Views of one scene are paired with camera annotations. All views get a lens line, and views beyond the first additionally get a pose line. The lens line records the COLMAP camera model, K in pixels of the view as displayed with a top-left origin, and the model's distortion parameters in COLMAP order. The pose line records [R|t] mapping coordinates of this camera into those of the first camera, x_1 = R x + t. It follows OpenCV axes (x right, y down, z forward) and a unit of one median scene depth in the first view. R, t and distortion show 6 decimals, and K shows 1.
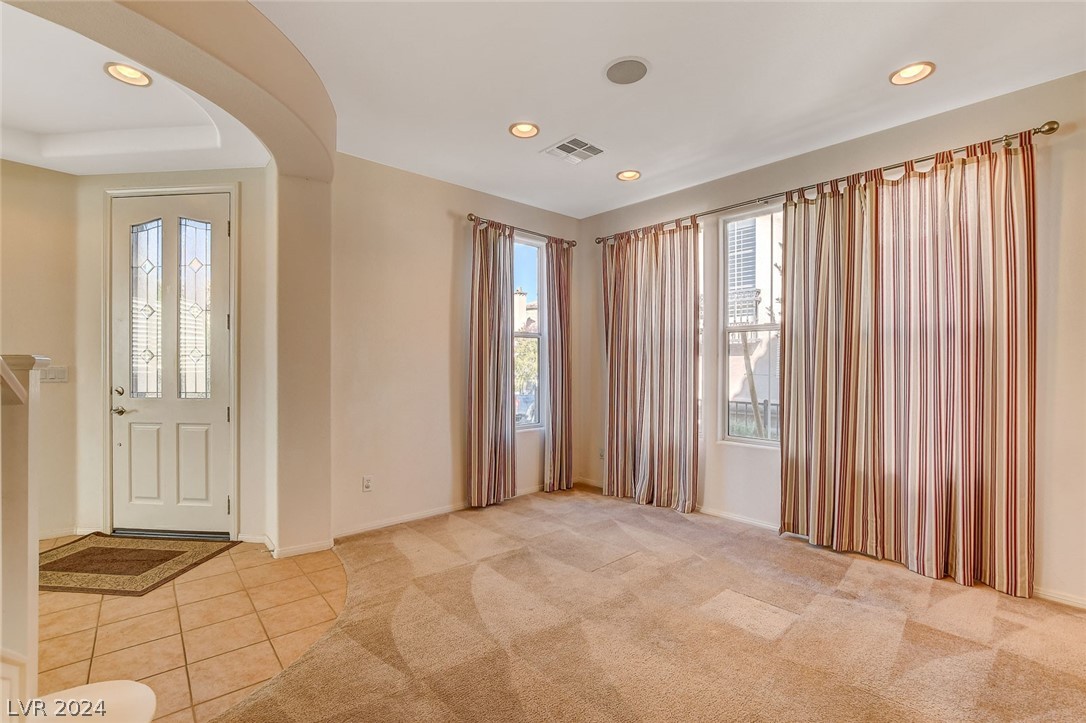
lens RADIAL K [[481.0, 0, 535.9], [0, 481.0, 364.7], [0, 0, 1]] dist [-0.014674, 0.000692]
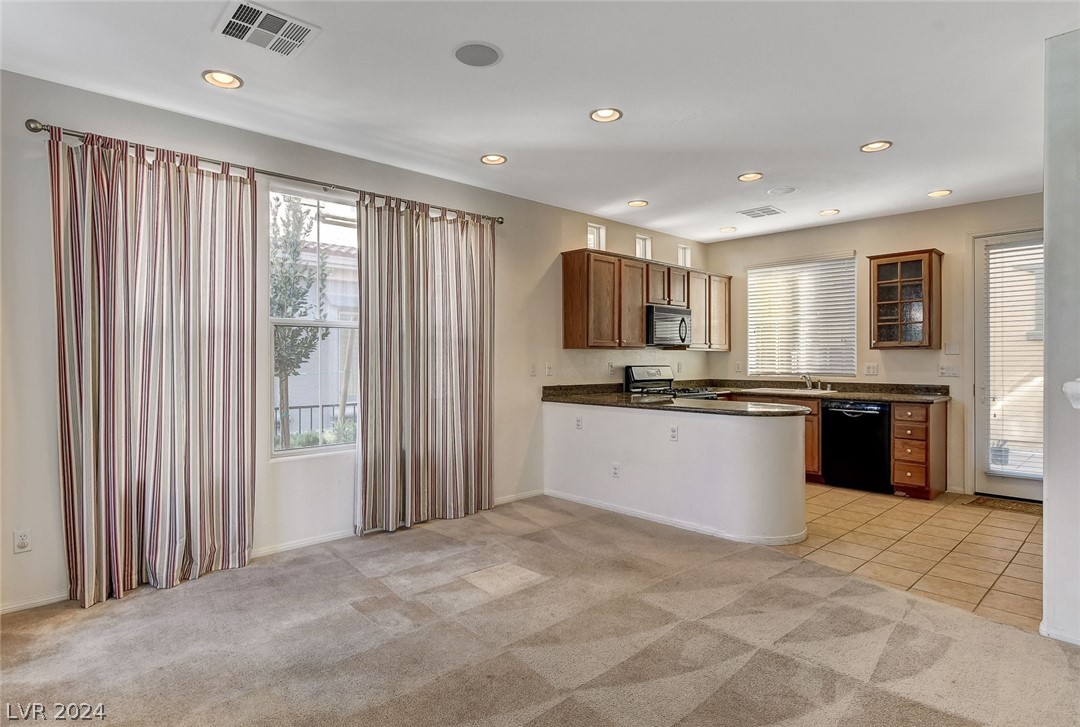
lens RADIAL K [[587.1, 0, 532.3], [0, 587.1, 358.1], [0, 0, 1]] dist [0.000975, 0.000777]
pose [[-0.028133, -0.004356, 0.999595, -0.693650], [0.001474, 0.999989, 0.004399, -0.017650], [-0.999603, 0.001597, -0.028126, 0.664823]]
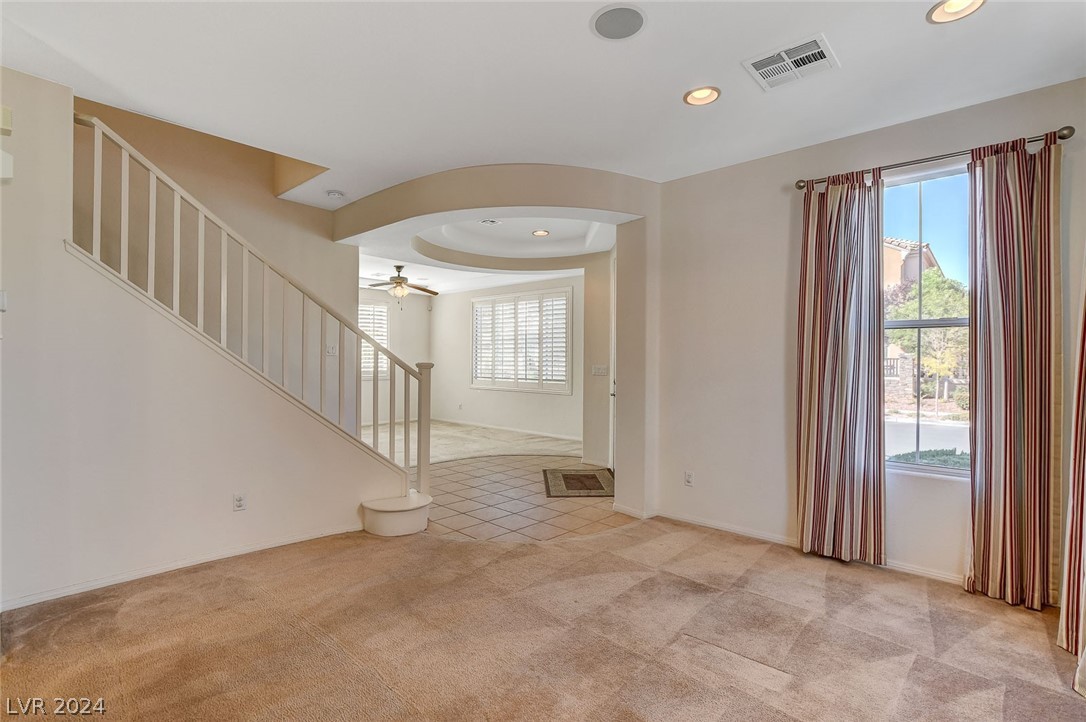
lens RADIAL K [[504.2, 0, 533.5], [0, 504.2, 363.5], [0, 0, 1]] dist [-0.017705, 0.000592]
pose [[0.111389, 0.003801, -0.993770, 0.748156], [-0.006138, 0.999976, 0.003136, -0.011002], [0.993758, 0.005751, 0.111410, 0.543354]]
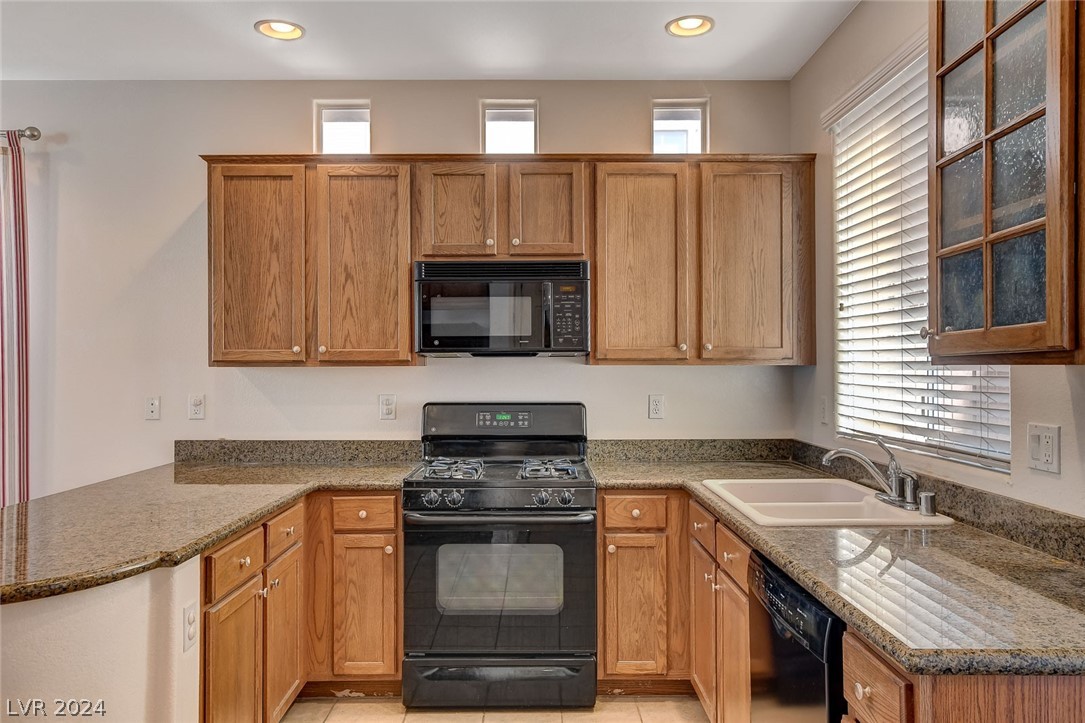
lens RADIAL K [[805.3, 0, 542.5], [0, 805.3, 361.5], [0, 0, 1]] dist [-0.001706, 0.034522]
pose [[0.659137, -0.002011, 0.752020, 0.394204], [0.008074, 0.999958, -0.004403, -0.034814], [-0.751979, 0.008974, 0.659126, -0.529274]]
